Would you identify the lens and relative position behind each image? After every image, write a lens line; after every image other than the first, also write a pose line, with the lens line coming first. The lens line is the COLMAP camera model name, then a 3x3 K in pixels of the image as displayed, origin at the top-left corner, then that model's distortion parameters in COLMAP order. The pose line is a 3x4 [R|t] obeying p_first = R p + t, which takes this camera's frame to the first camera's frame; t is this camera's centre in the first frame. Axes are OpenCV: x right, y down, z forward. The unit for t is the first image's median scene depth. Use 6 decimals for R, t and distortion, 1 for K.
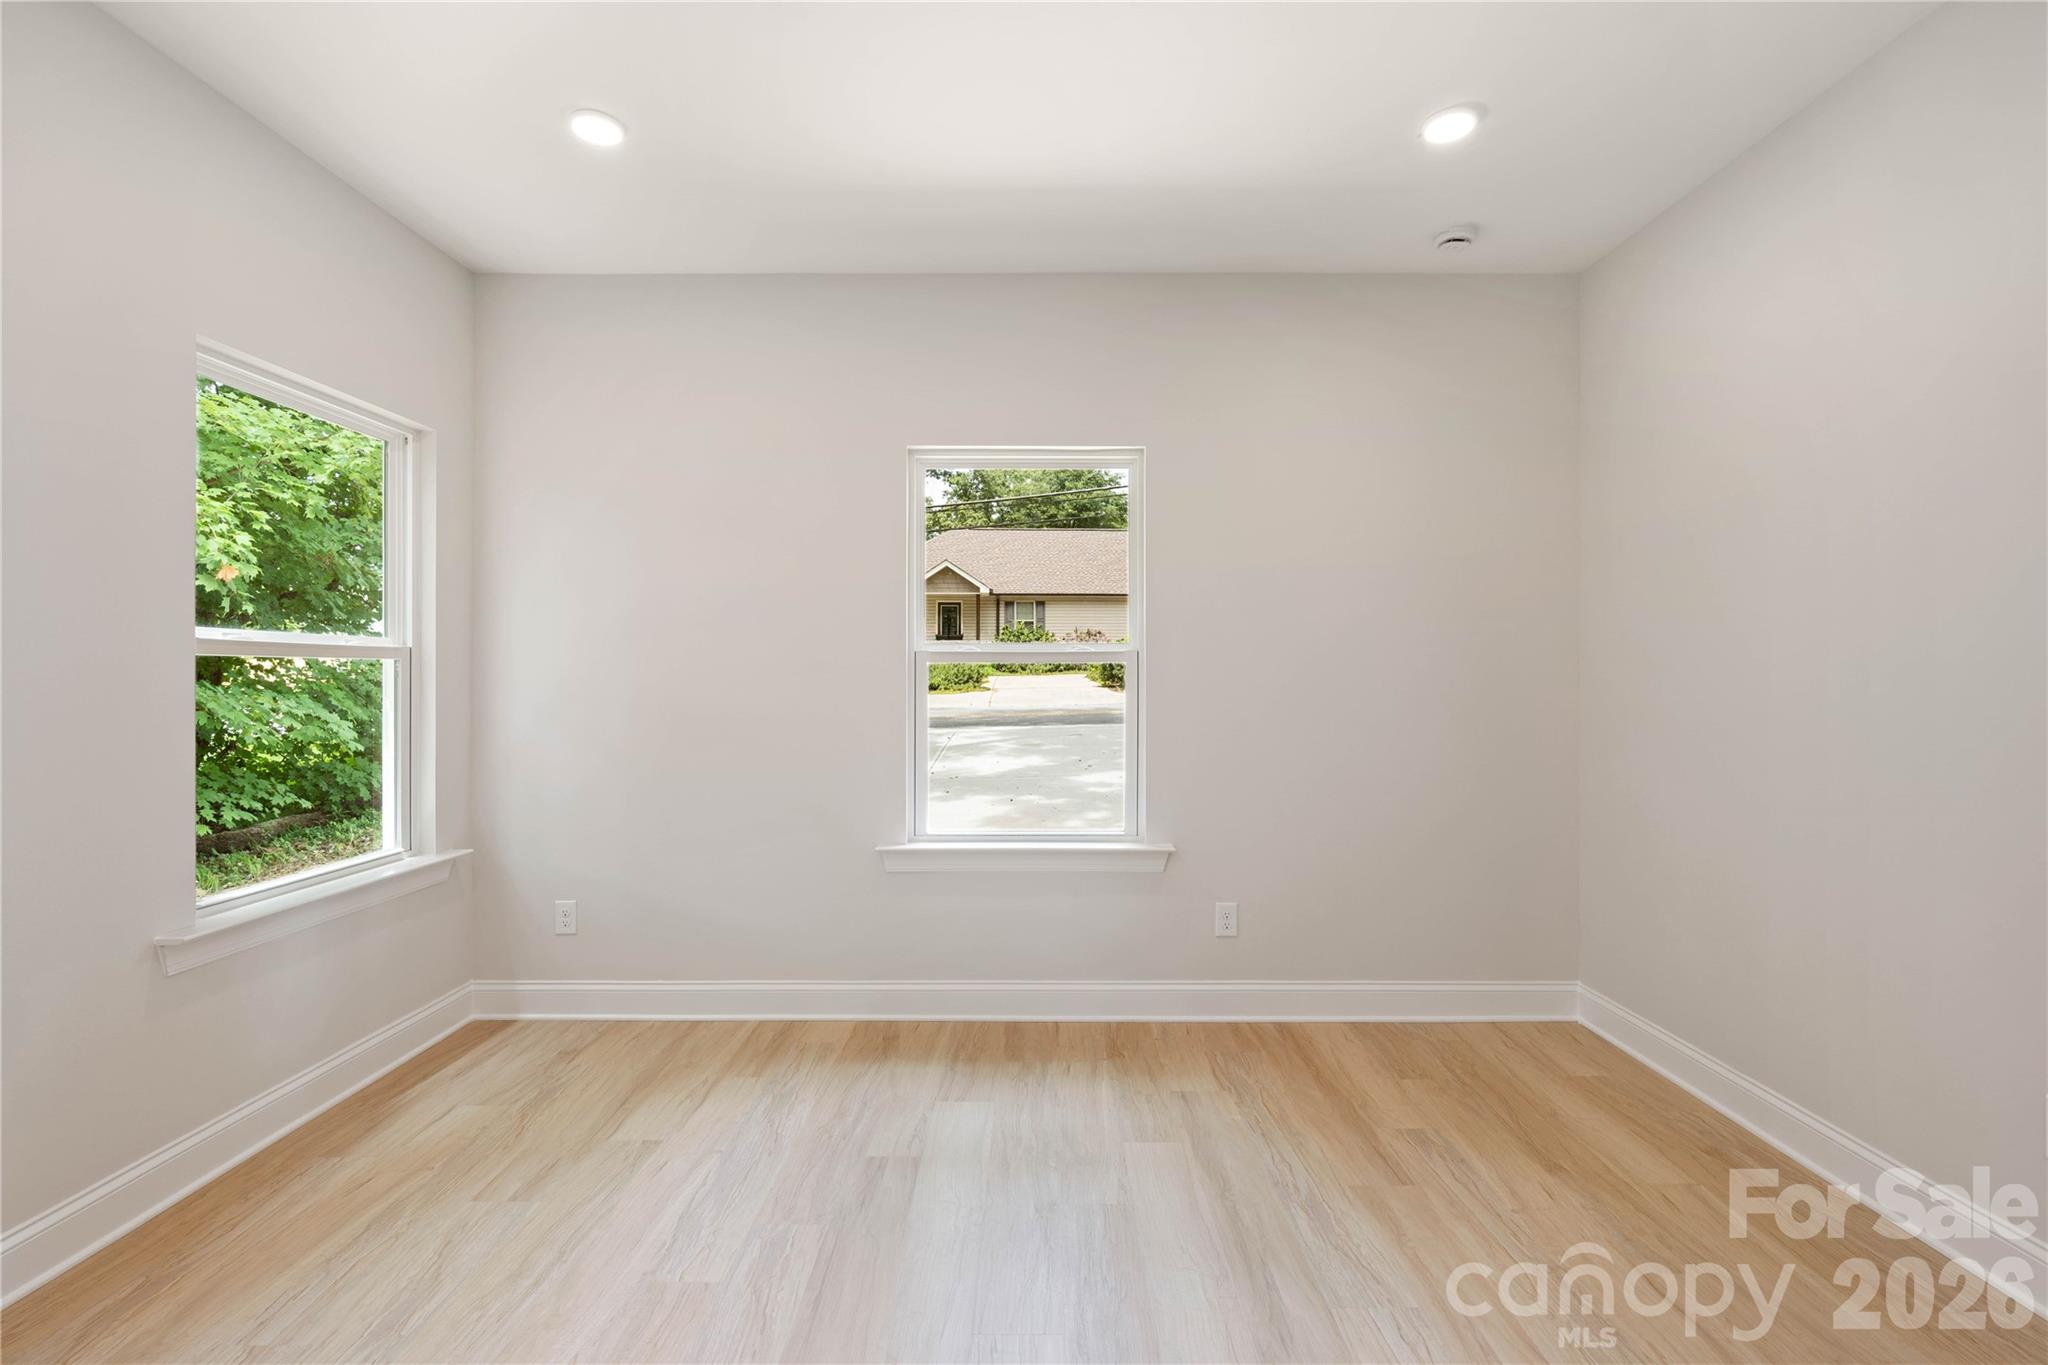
lens RADIAL K [[918.0, 0, 1048.0], [0, 918.0, 679.4], [0, 0, 1]] dist [-0.000507, -0.000673]
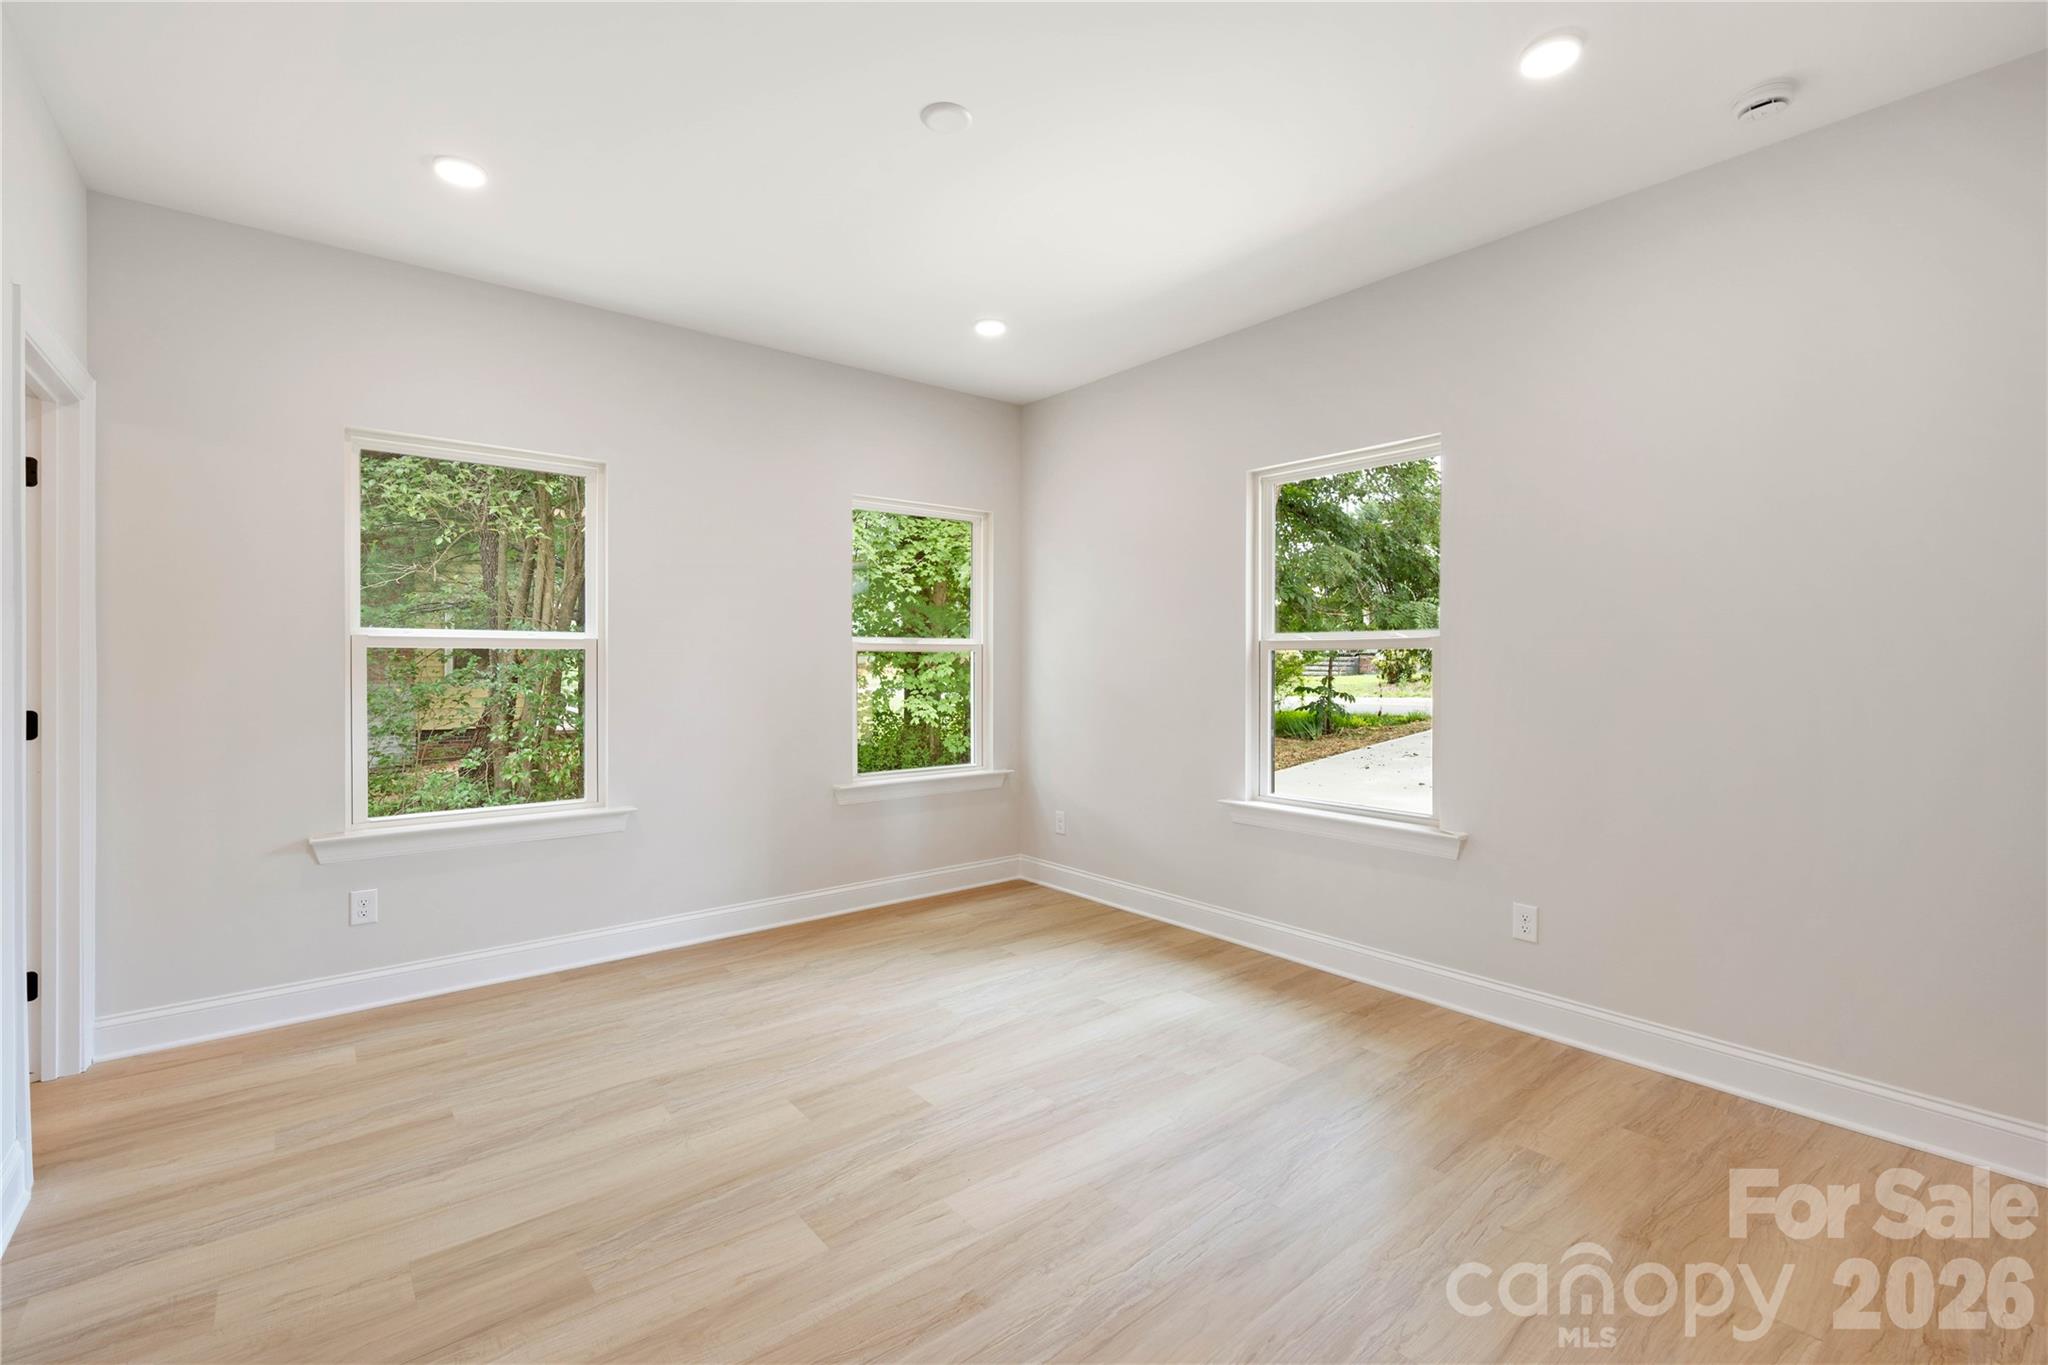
lens RADIAL K [[889.8, 0, 987.7], [0, 889.8, 665.7], [0, 0, 1]] dist [0.001019, -0.000157]
pose [[0.618911, 0.004748, -0.785447, 0.620977], [-0.005668, 0.999983, 0.001578, 0.002399], [0.785440, 0.003476, 0.618927, 0.009770]]
